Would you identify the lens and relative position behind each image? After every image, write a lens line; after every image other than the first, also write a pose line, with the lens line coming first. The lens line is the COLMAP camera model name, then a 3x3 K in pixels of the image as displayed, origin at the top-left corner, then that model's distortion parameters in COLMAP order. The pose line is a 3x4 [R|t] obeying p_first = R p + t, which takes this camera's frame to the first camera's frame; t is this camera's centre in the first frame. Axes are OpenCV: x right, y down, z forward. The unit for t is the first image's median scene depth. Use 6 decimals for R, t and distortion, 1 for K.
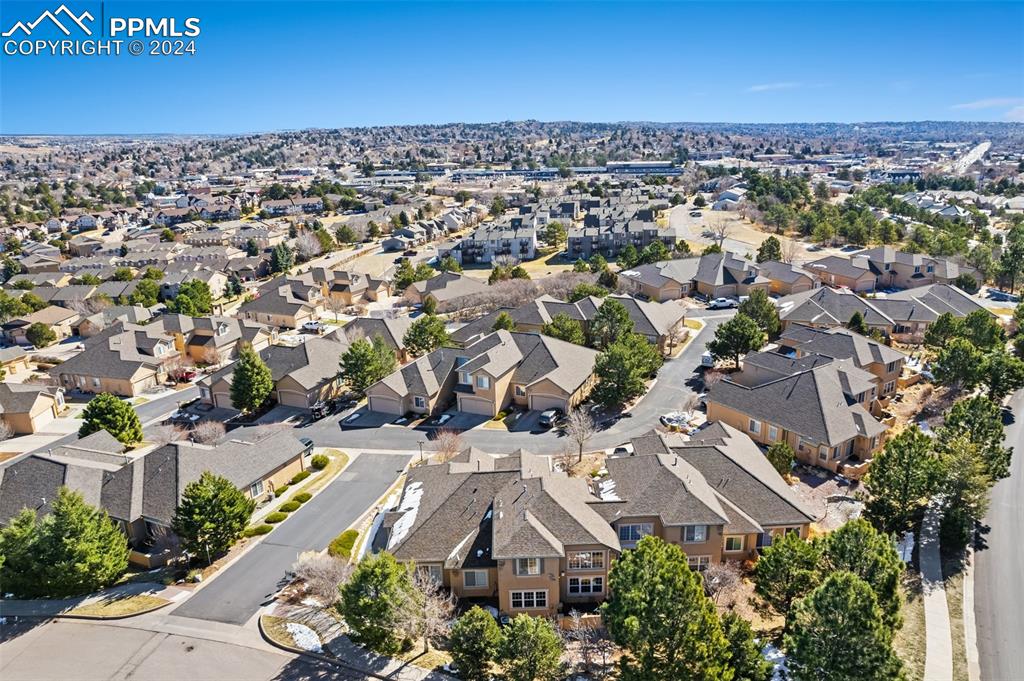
lens RADIAL K [[710.9, 0, 509.0], [0, 710.9, 324.6], [0, 0, 1]] dist [-0.088368, 0.089531]
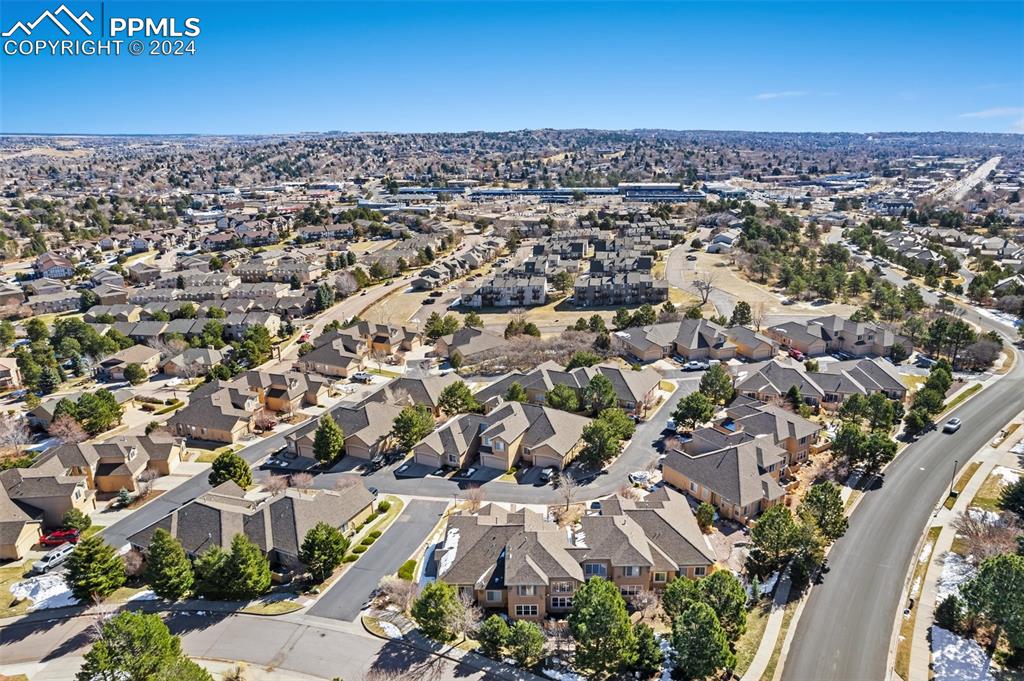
lens RADIAL K [[710.9, 0, 509.0], [0, 710.9, 324.6], [0, 0, 1]] dist [-0.088368, 0.089531]
pose [[0.999629, 0.017319, -0.021013, 0.003326], [-0.017137, 0.999814, 0.008808, -0.091310], [0.021161, -0.008445, 0.999740, -0.199858]]
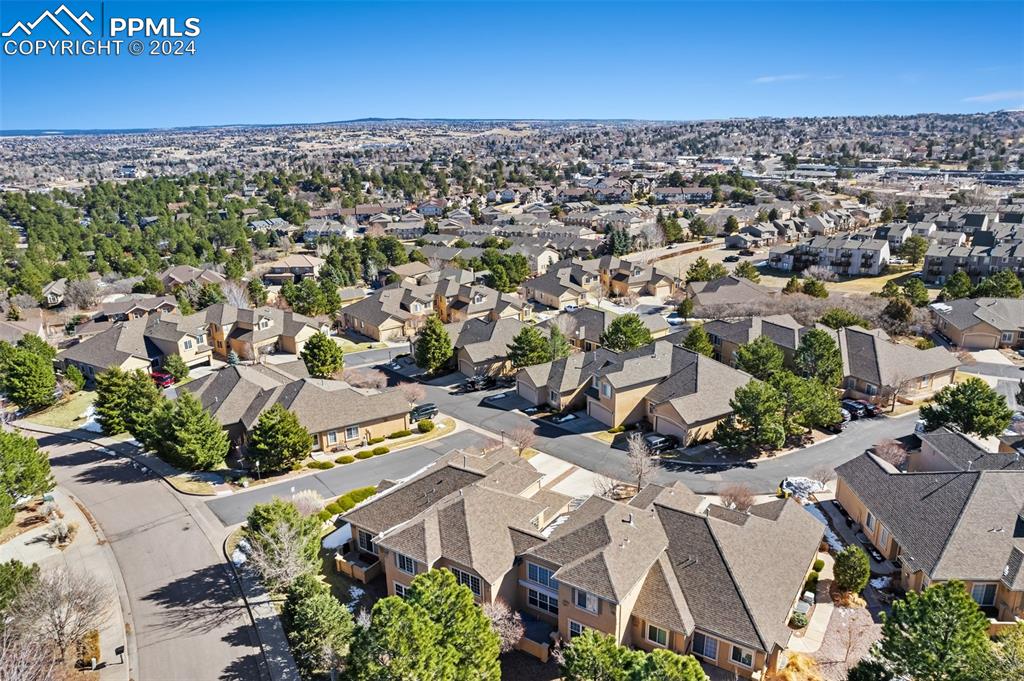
lens RADIAL K [[710.9, 0, 509.0], [0, 710.9, 324.6], [0, 0, 1]] dist [-0.088368, 0.089531]
pose [[0.810575, 0.165382, -0.561797, 0.208651], [-0.156361, 0.985589, 0.064538, -0.025590], [0.564375, 0.035530, 0.824754, 0.077570]]
